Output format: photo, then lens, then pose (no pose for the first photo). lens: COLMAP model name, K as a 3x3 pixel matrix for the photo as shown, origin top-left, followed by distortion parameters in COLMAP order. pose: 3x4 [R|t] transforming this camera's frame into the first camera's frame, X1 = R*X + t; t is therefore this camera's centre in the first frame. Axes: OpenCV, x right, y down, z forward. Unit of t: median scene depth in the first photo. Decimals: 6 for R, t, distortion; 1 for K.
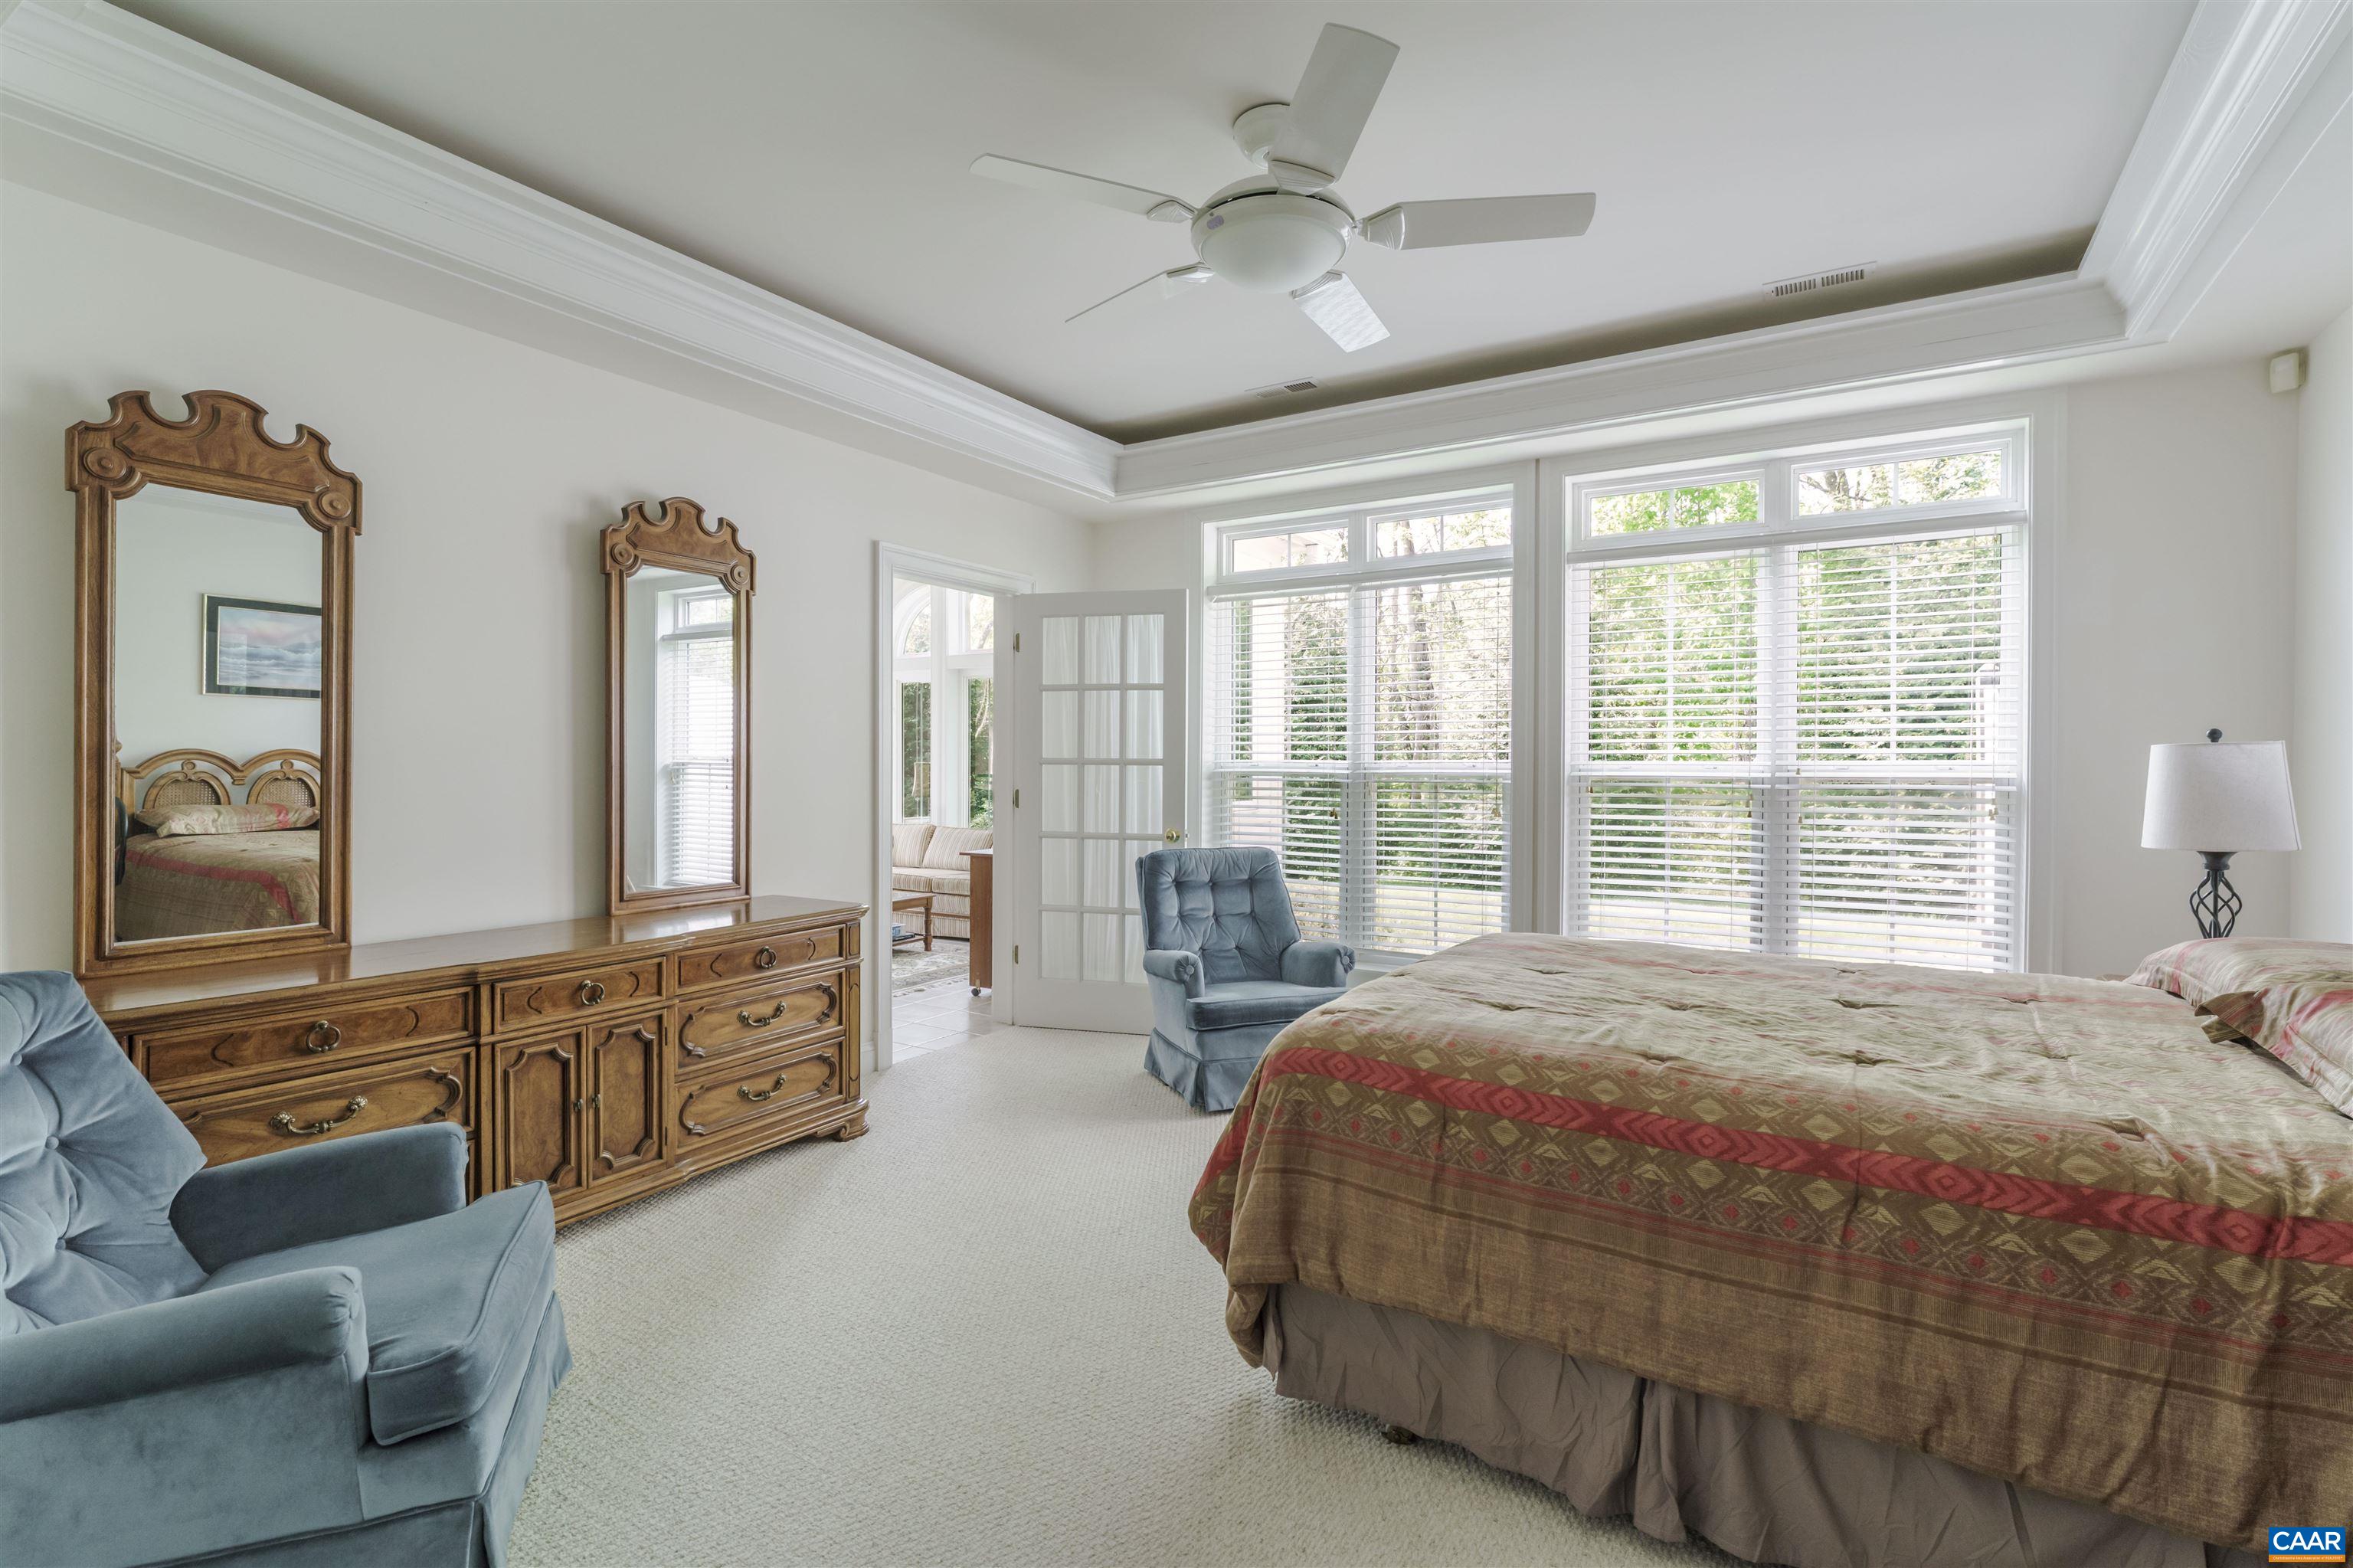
lens RADIAL K [[1088.6, 0, 1177.7], [0, 1088.6, 778.0], [0, 0, 1]] dist [-0.001055, 0.000136]
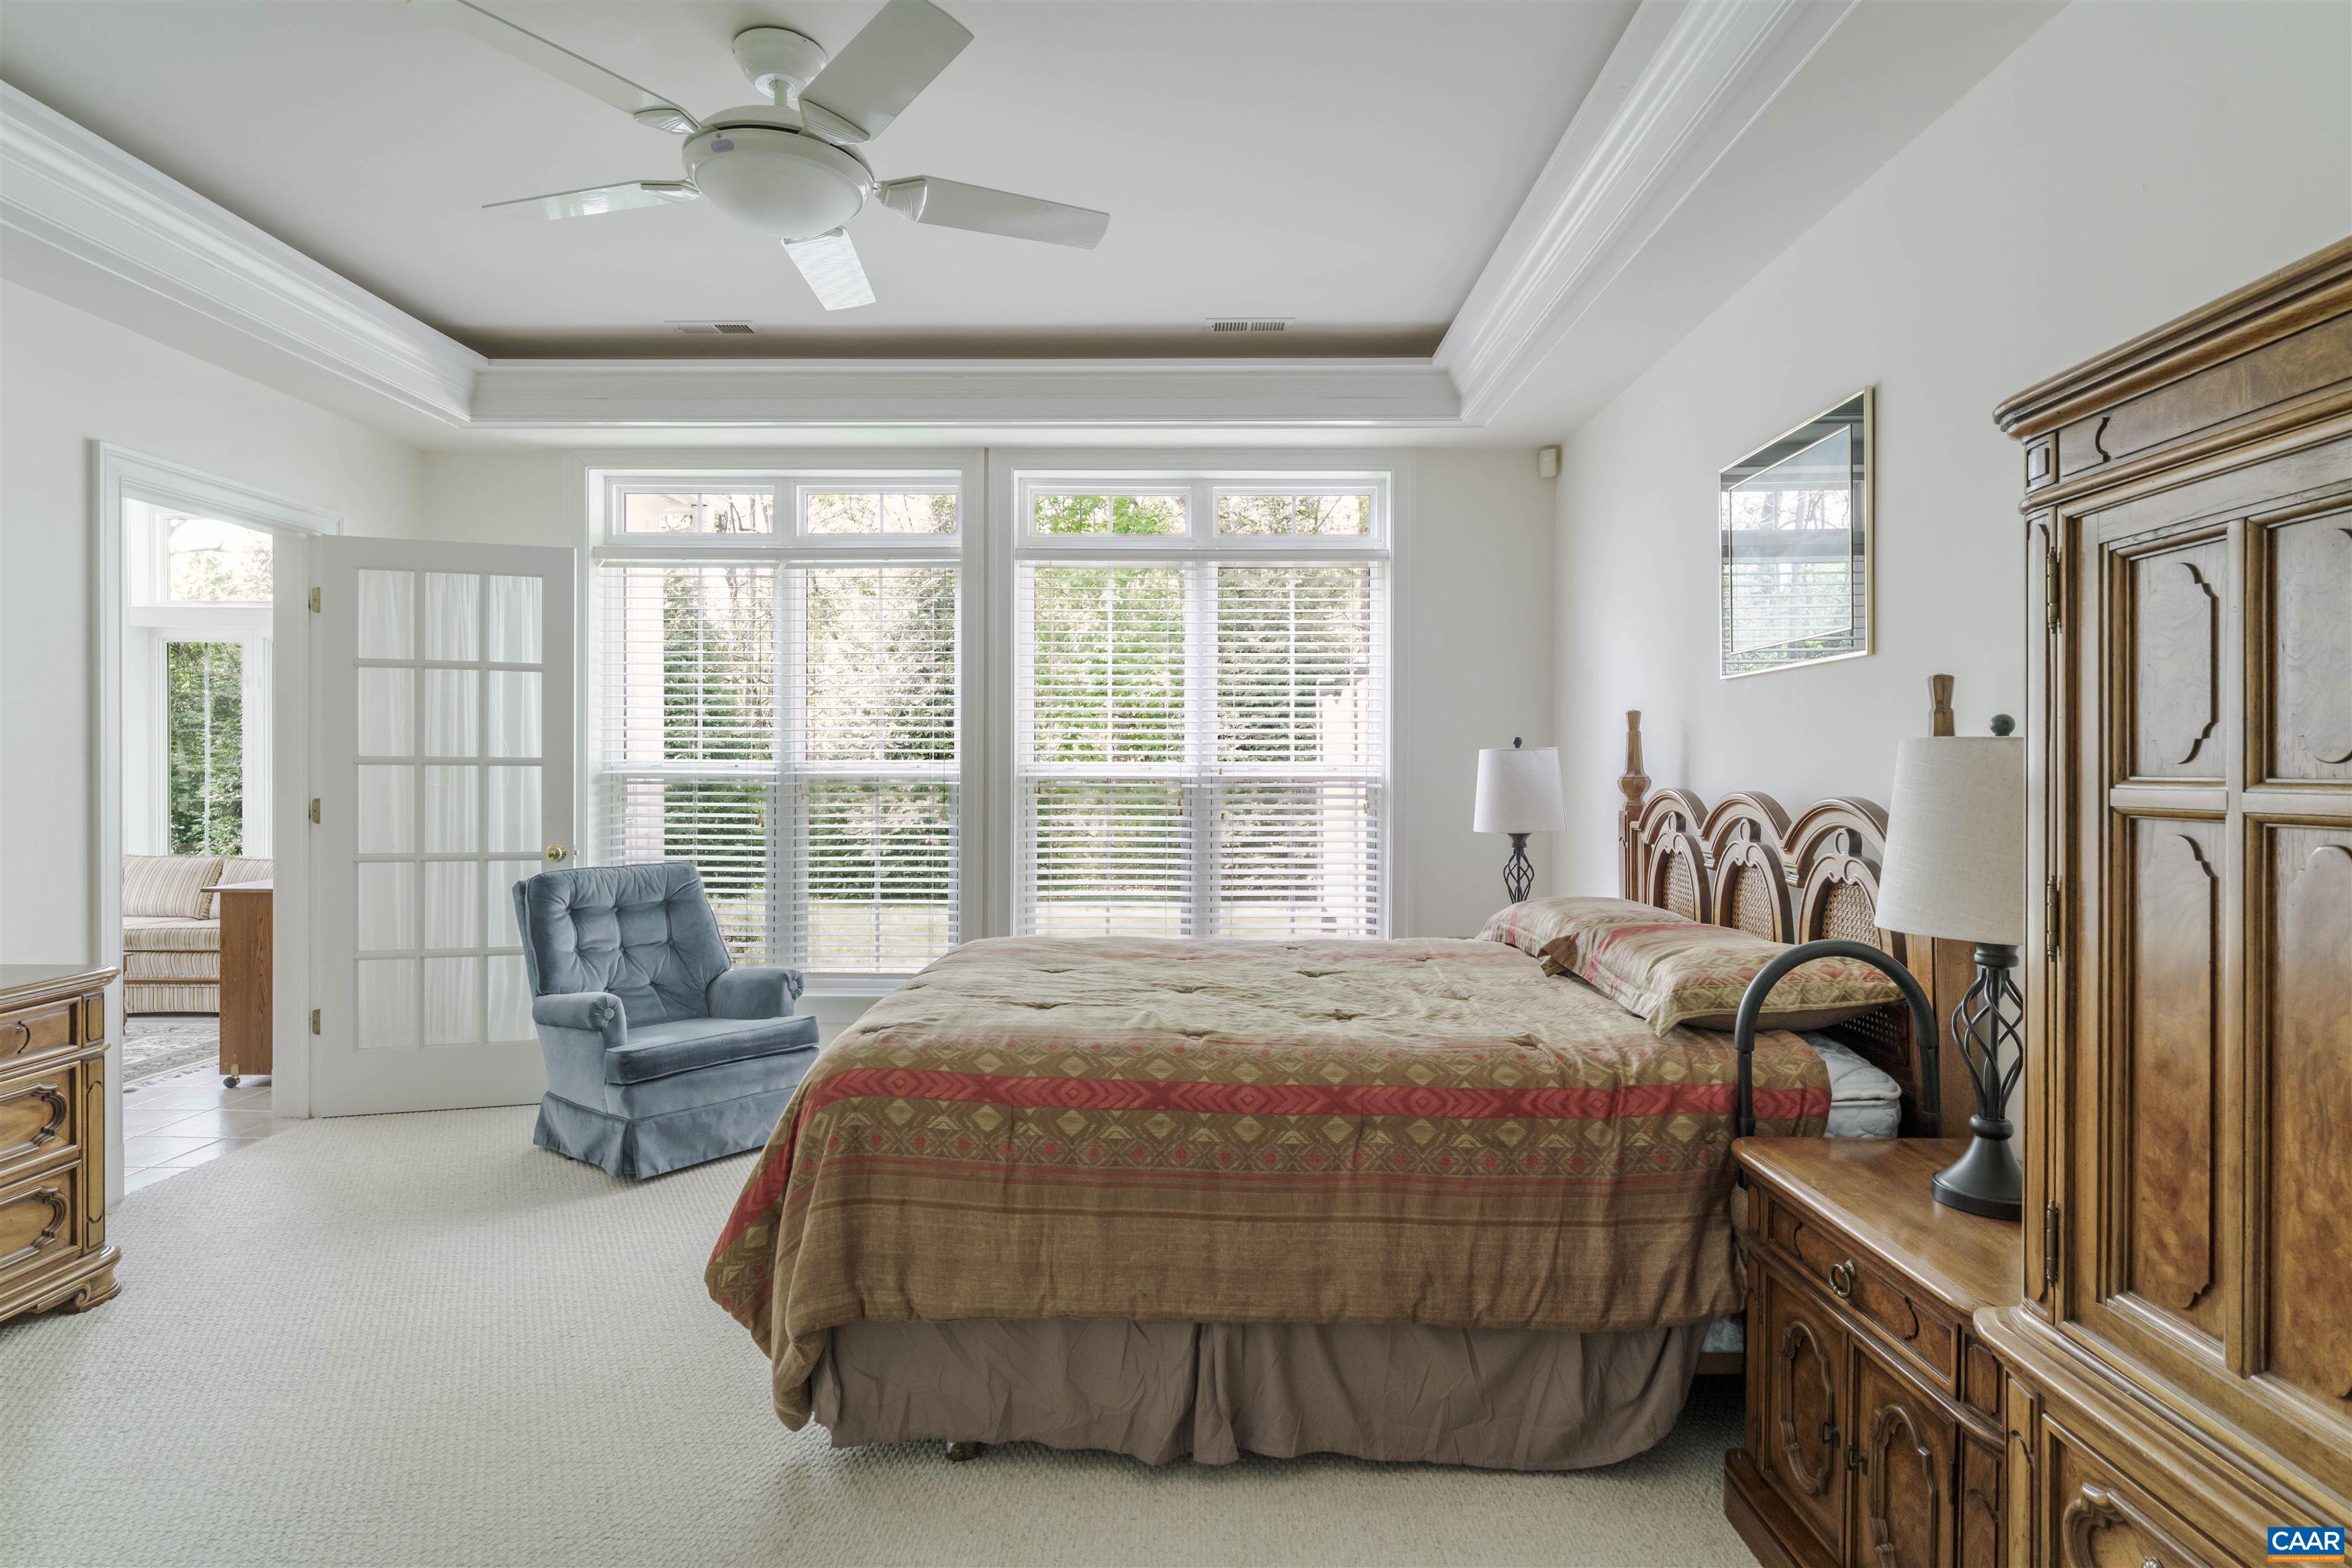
lens RADIAL K [[1228.6, 0, 1176.0], [0, 1228.6, 784.0], [0, 0, 1]] dist [0.004819, -0.000837]
pose [[0.857280, -0.007414, 0.514797, -0.194192], [0.005874, 0.999972, 0.004620, 0.000588], [-0.514817, -0.000937, 0.857299, -0.043258]]
